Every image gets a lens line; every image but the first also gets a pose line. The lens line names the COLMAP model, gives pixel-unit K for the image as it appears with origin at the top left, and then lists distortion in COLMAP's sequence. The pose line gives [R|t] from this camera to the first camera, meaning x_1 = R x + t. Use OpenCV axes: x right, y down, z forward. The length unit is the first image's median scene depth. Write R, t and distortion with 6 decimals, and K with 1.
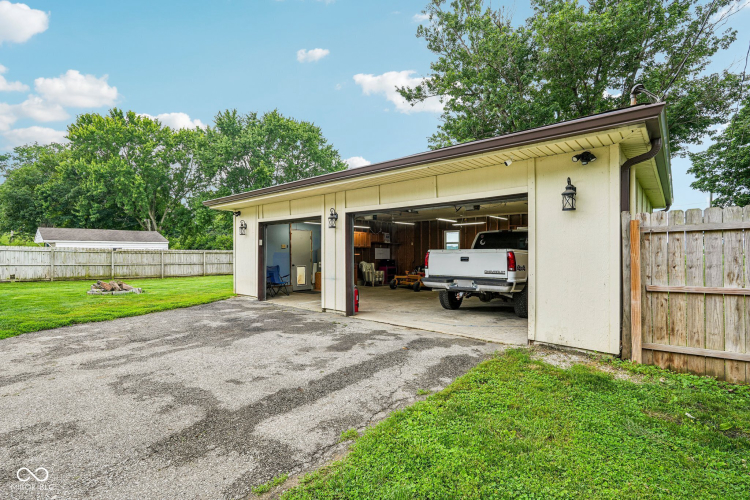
lens RADIAL K [[357.8, 0, 375.0], [0, 357.8, 250.0], [0, 0, 1]] dist [0.000009, -0.000004]
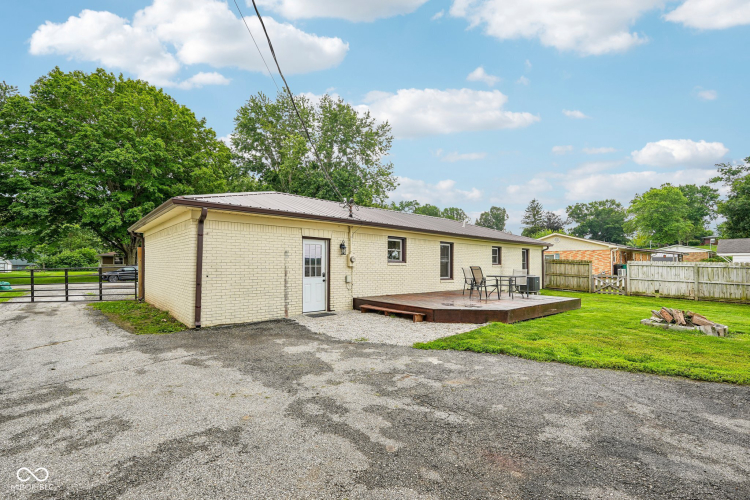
lens RADIAL K [[329.4, 0, 375.0], [0, 329.4, 250.0], [0, 0, 1]] dist [-0.000462, 0.000118]
pose [[-0.123956, -0.042855, -0.991362, 0.031971], [0.005495, 0.999022, -0.043874, -0.025300], [0.992272, -0.010886, -0.123600, 1.372819]]
